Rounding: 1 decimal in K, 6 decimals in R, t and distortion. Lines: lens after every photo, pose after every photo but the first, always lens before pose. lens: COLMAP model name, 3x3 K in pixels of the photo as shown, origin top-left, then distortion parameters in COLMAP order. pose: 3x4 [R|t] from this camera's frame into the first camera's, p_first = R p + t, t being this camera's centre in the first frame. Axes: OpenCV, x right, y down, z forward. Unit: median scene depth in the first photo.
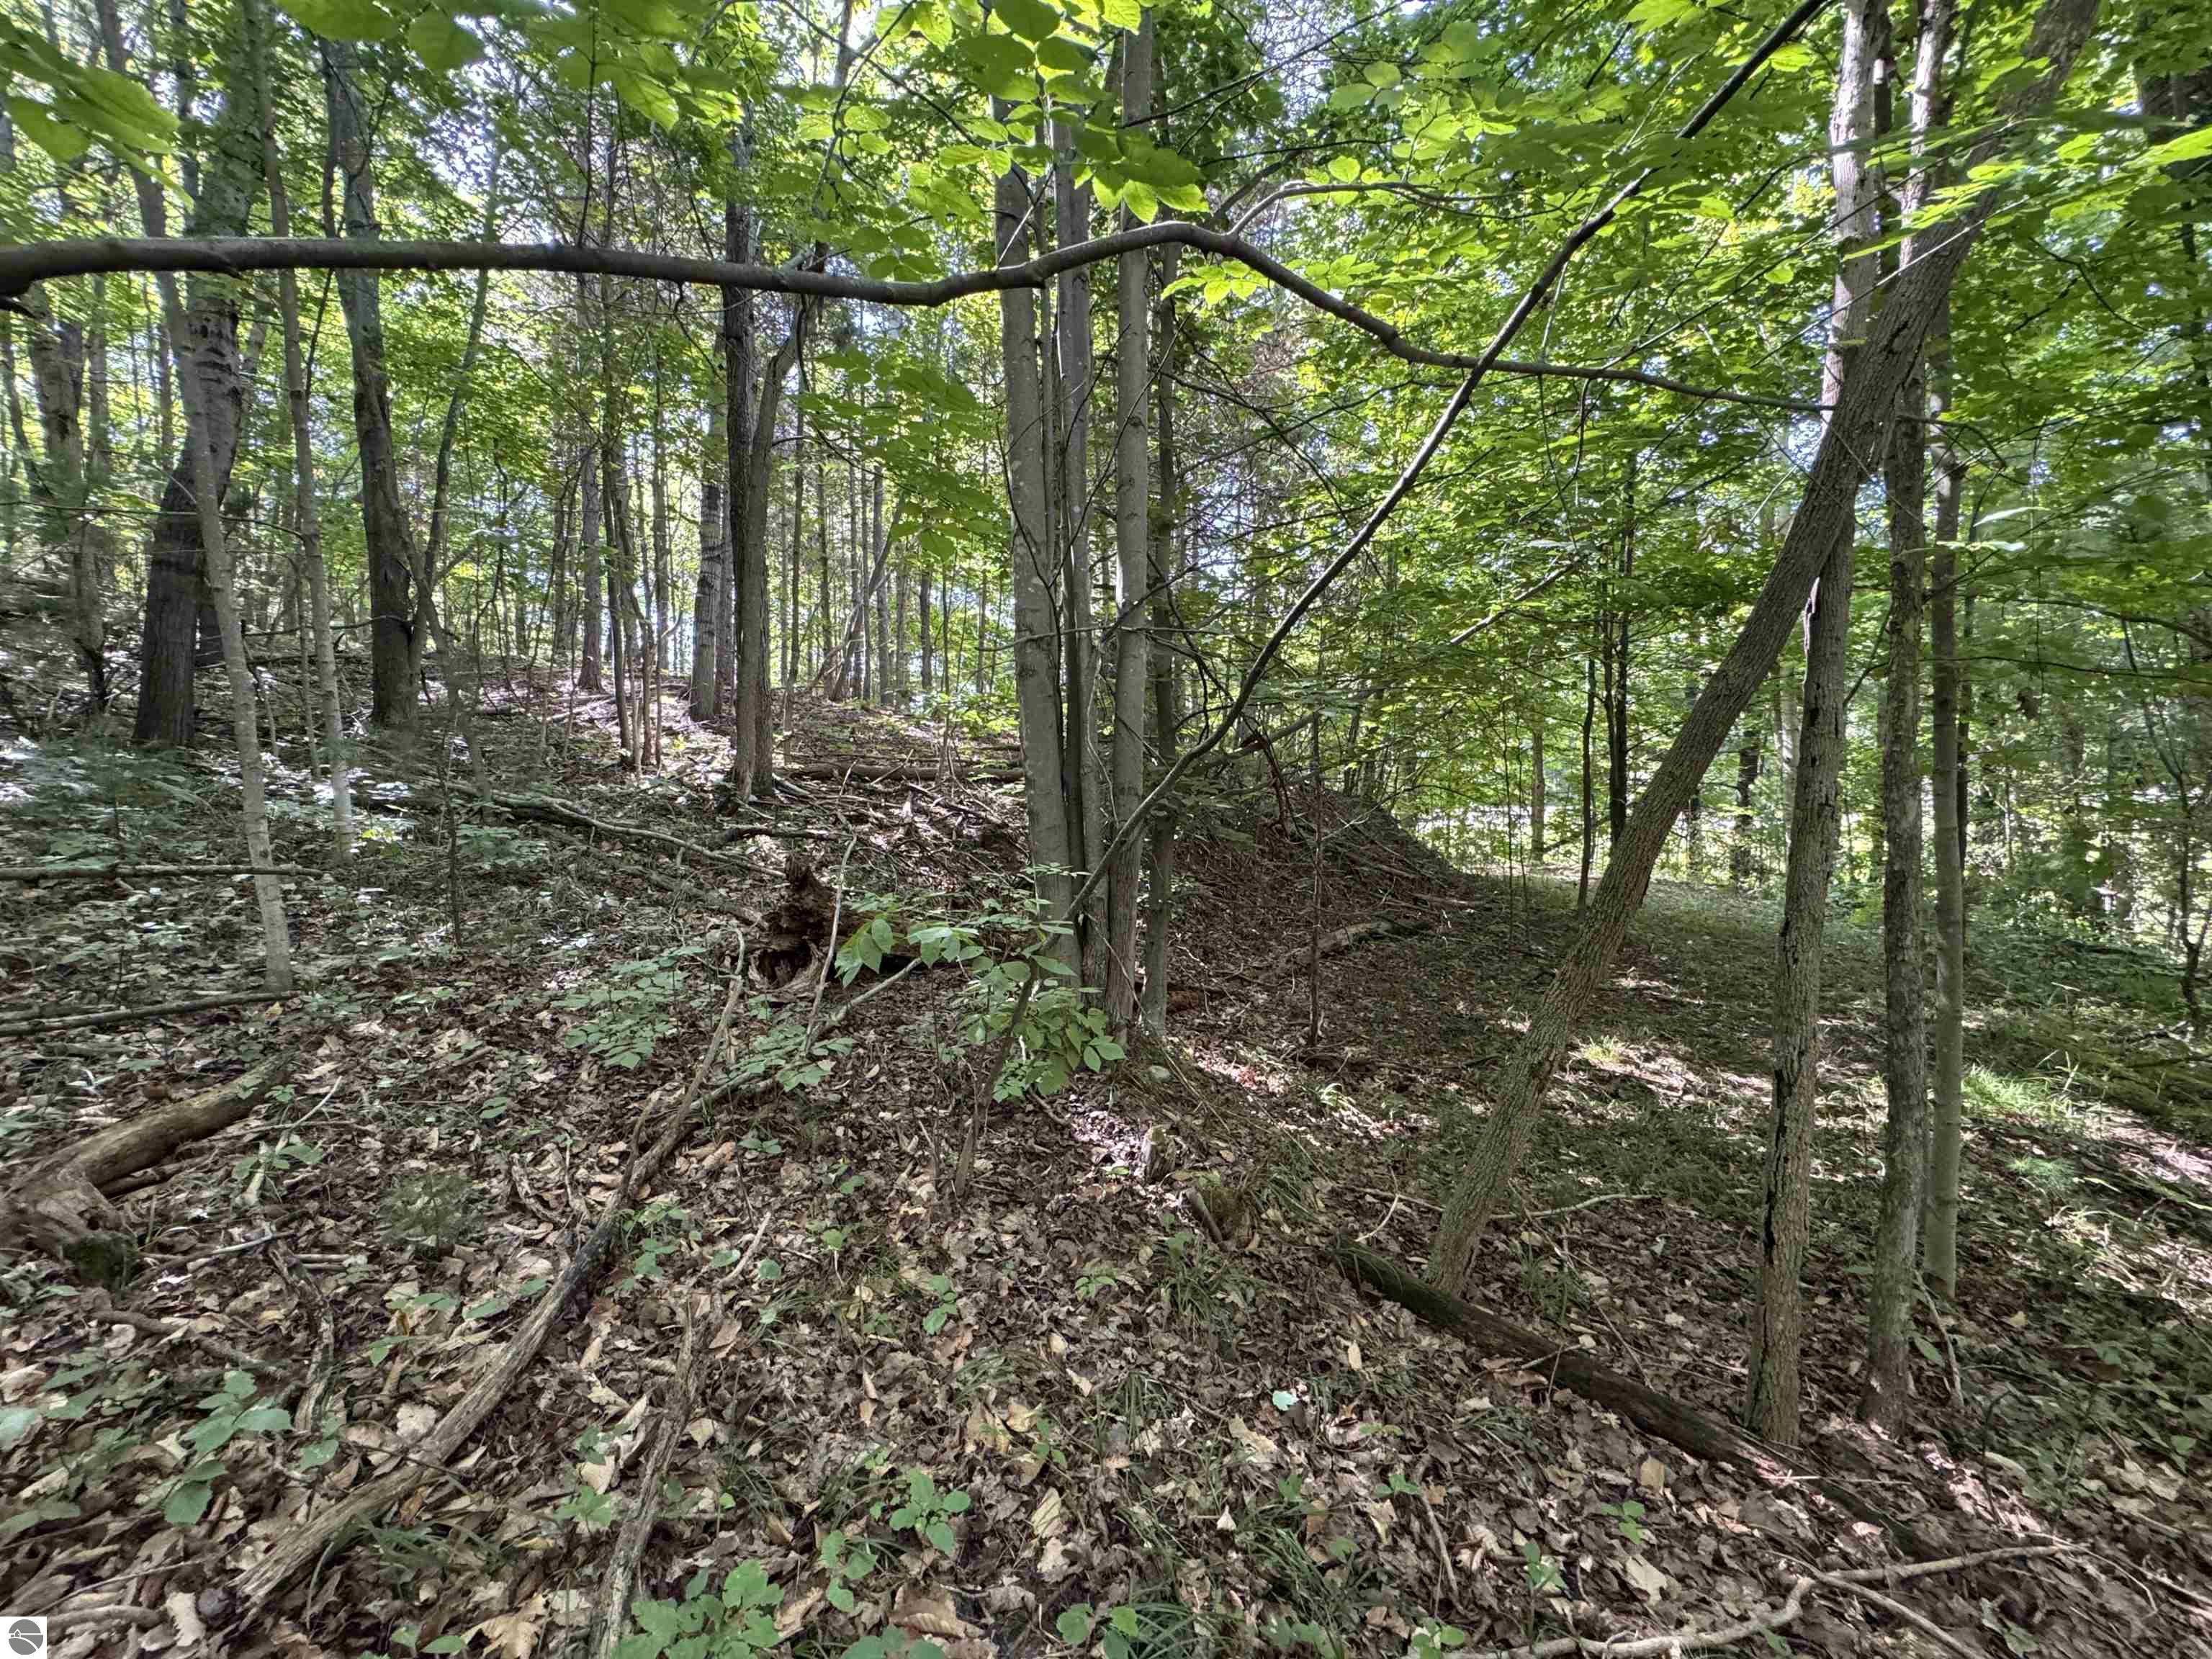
lens RADIAL K [[884.8, 0, 1108.5], [0, 884.8, 826.6], [0, 0, 1]] dist [-0.001890, 0.000846]
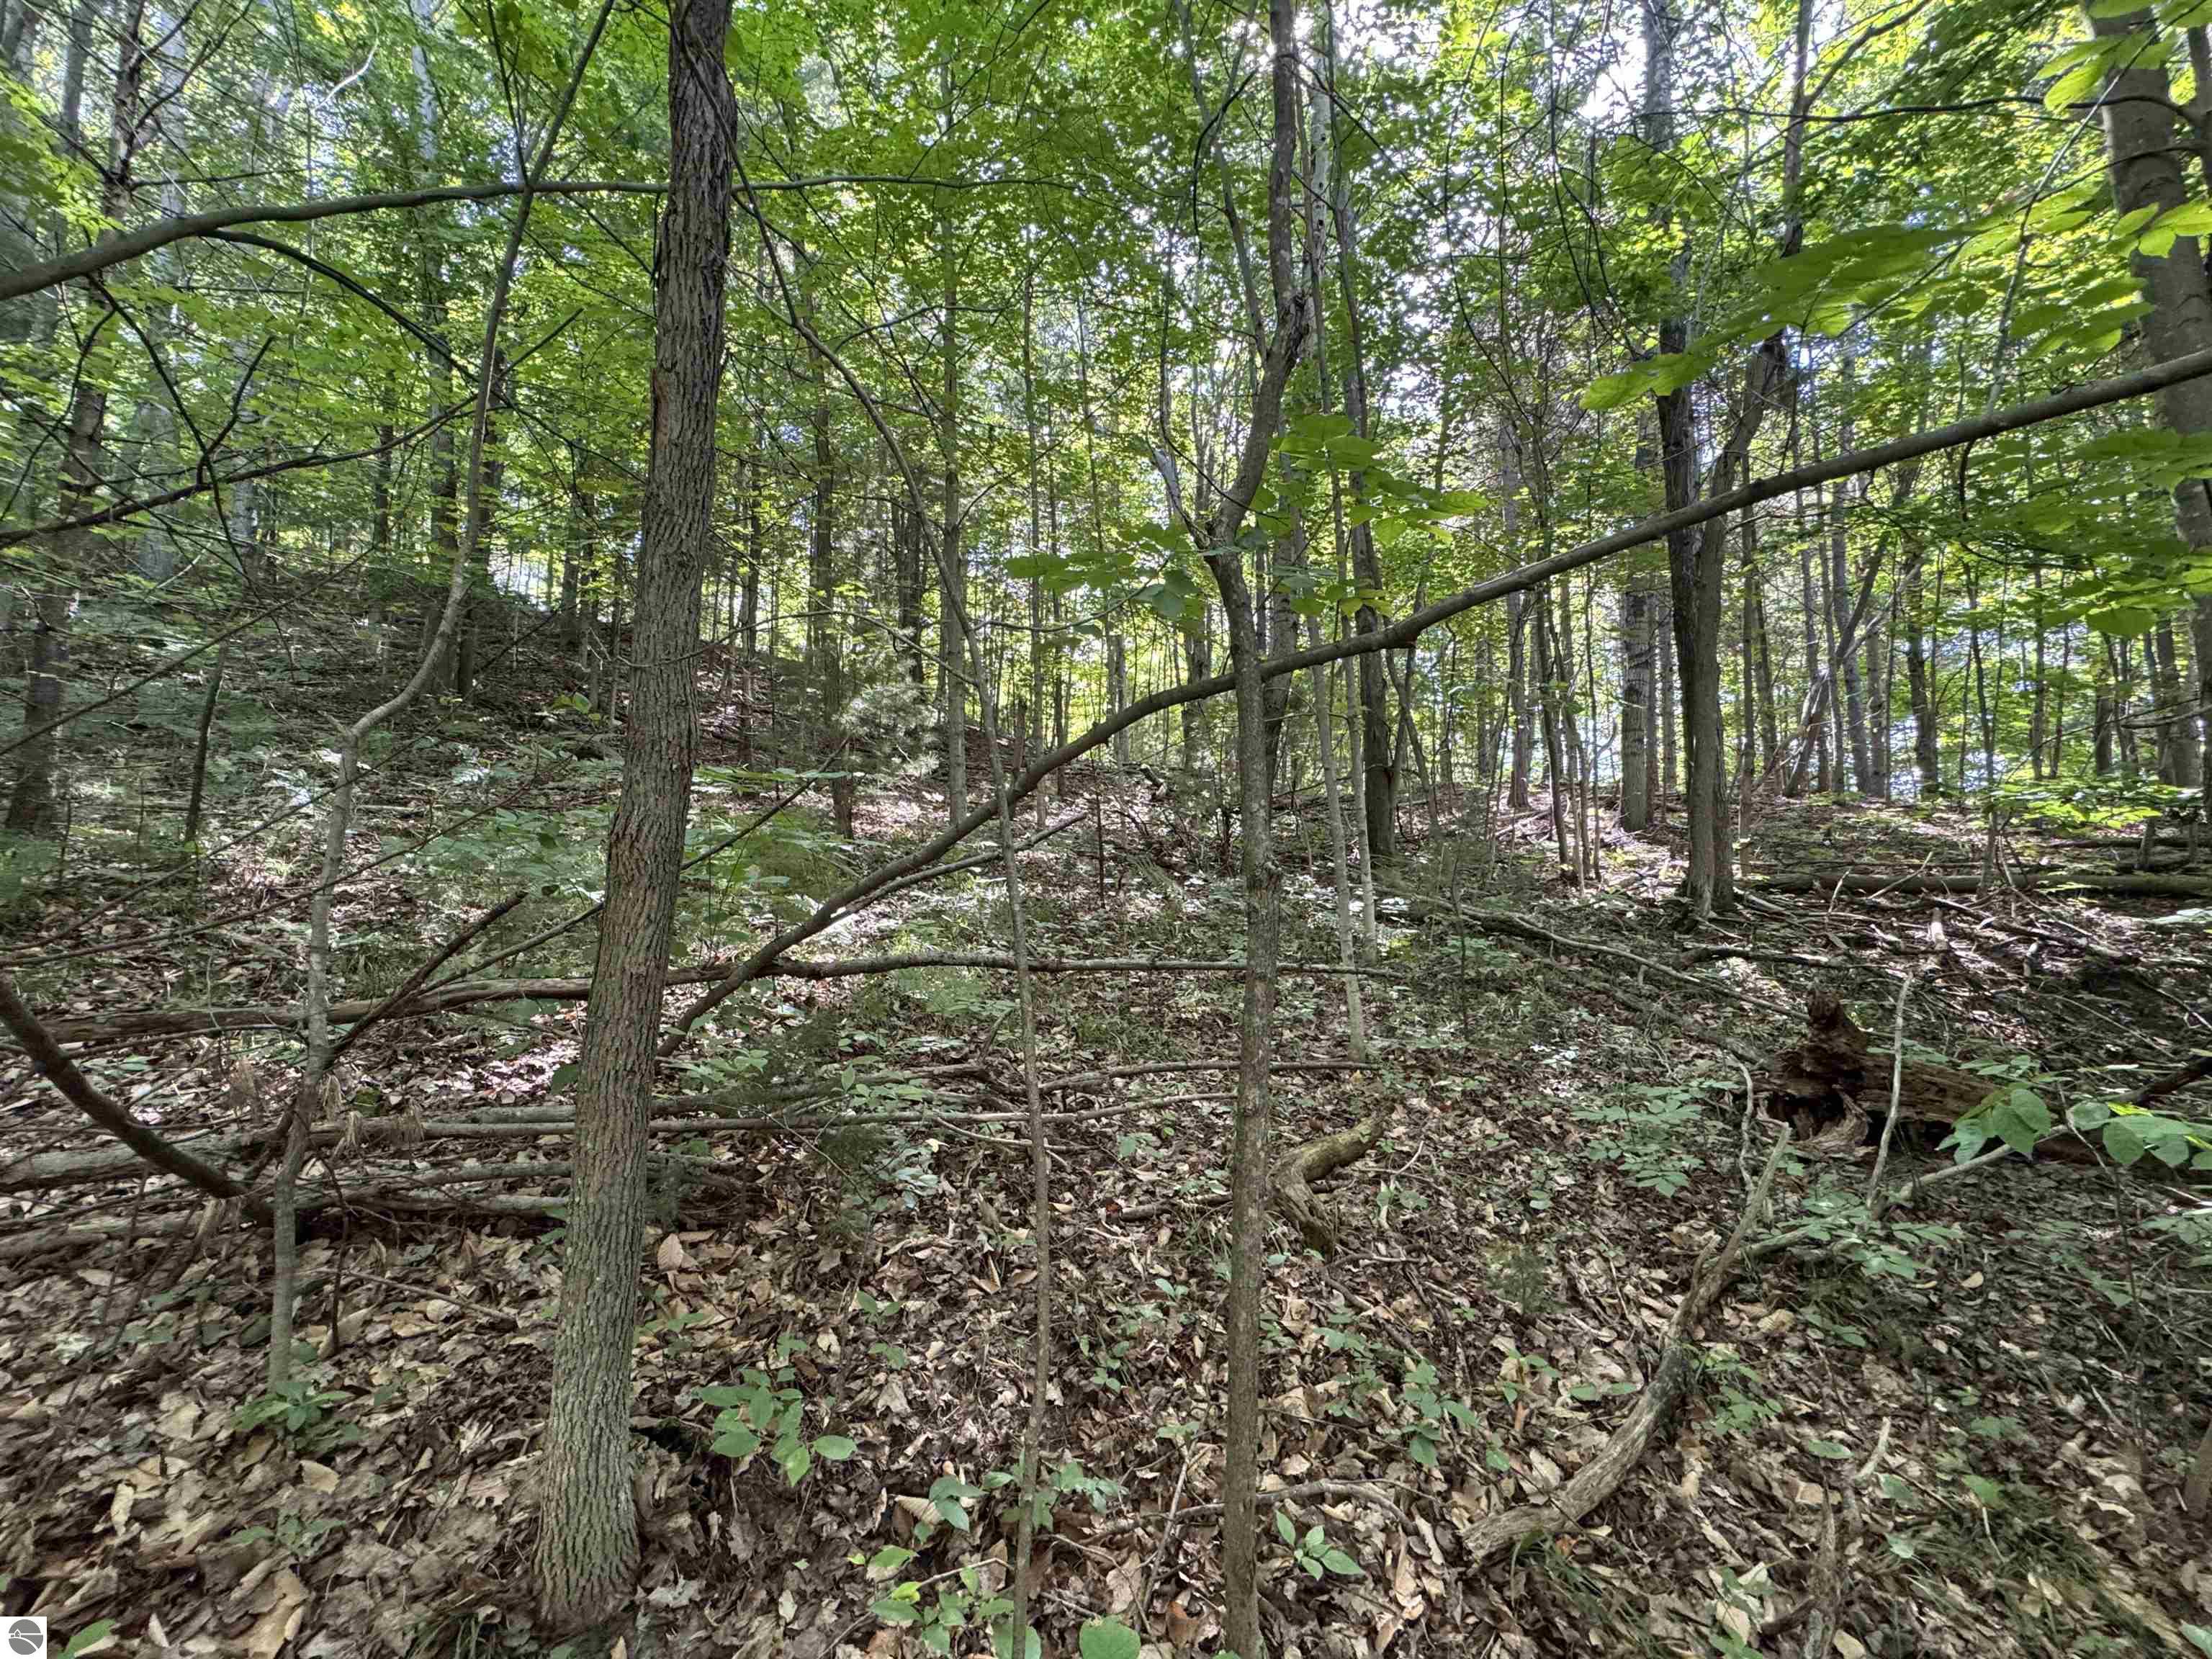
lens RADIAL K [[884.8, 0, 1108.5], [0, 884.8, 826.6], [0, 0, 1]] dist [-0.001890, 0.000846]
pose [[0.589807, -0.062843, -0.805096, -0.057731], [-0.034830, 0.994060, -0.103109, -0.012937], [0.806793, 0.088856, 0.584114, -0.096713]]
